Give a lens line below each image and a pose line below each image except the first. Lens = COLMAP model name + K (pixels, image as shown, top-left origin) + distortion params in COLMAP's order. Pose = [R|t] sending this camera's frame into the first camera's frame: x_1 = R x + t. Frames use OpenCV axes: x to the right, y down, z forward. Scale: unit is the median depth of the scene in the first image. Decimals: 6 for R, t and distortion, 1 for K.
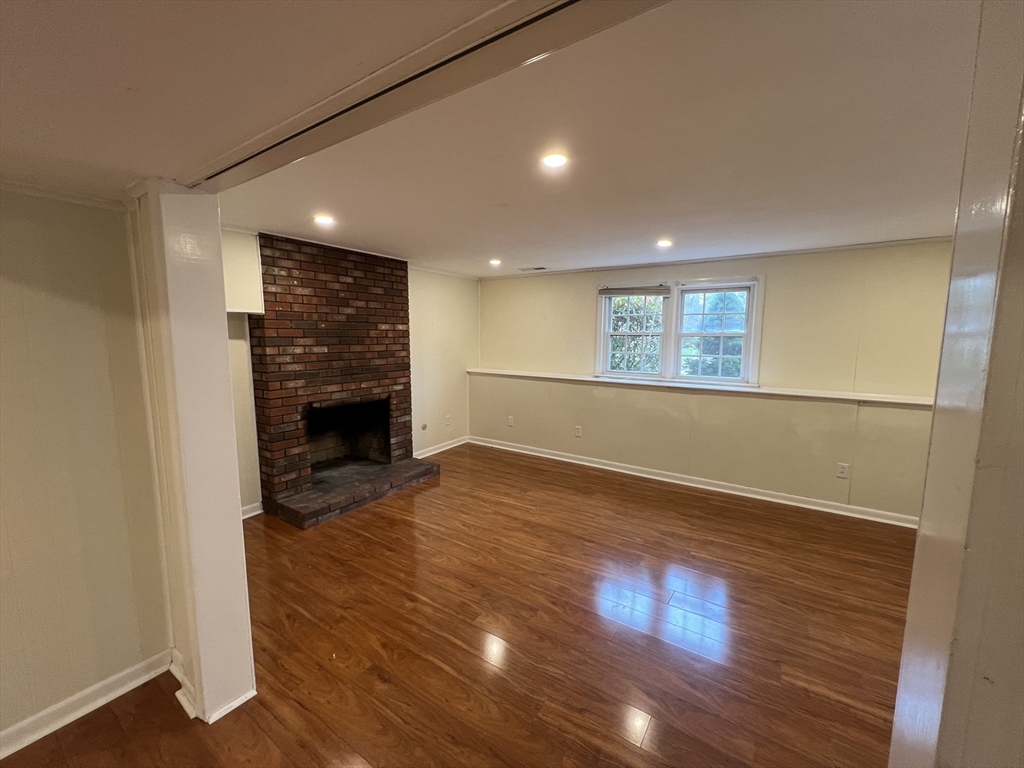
lens RADIAL K [[412.8, 0, 509.5], [0, 412.8, 383.5], [0, 0, 1]] dist [0.008641, 0.000073]
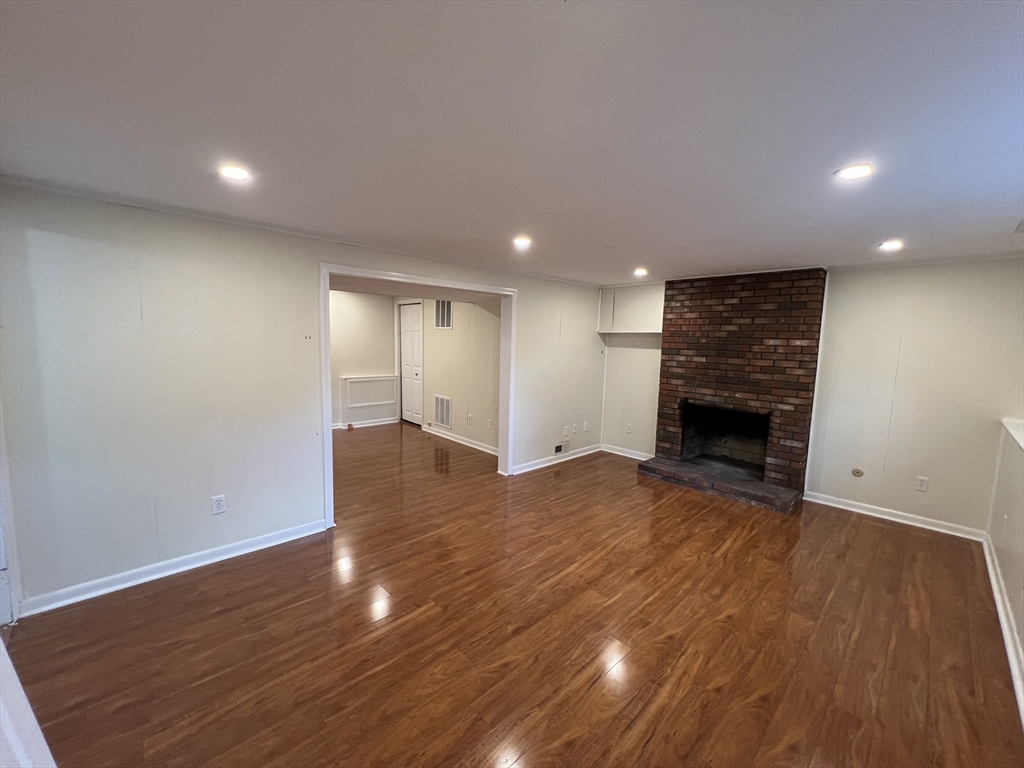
lens RADIAL K [[412.8, 0, 517.2], [0, 412.8, 387.2], [0, 0, 1]] dist [0.008641, 0.000073]
pose [[-0.207212, 0.102112, -0.972952, 0.909275], [-0.145042, 0.980340, 0.133778, -0.085753], [0.967484, 0.168839, -0.188328, 0.700073]]
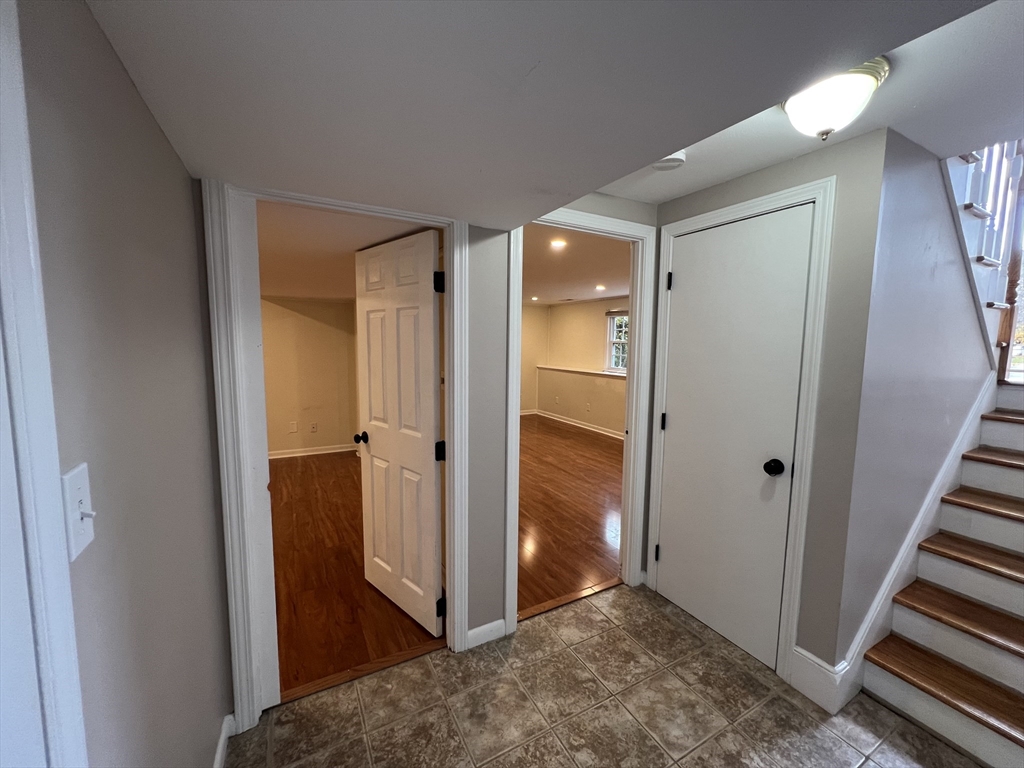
lens RADIAL K [[405.2, 0, 510.8], [0, 405.2, 384.4], [0, 0, 1]] dist [-0.001931, 0.000537]
pose [[0.890461, 0.052582, -0.452011, 0.771661], [-0.062920, 0.997988, -0.007857, 0.084550], [0.450688, 0.035437, 0.891978, -0.584966]]
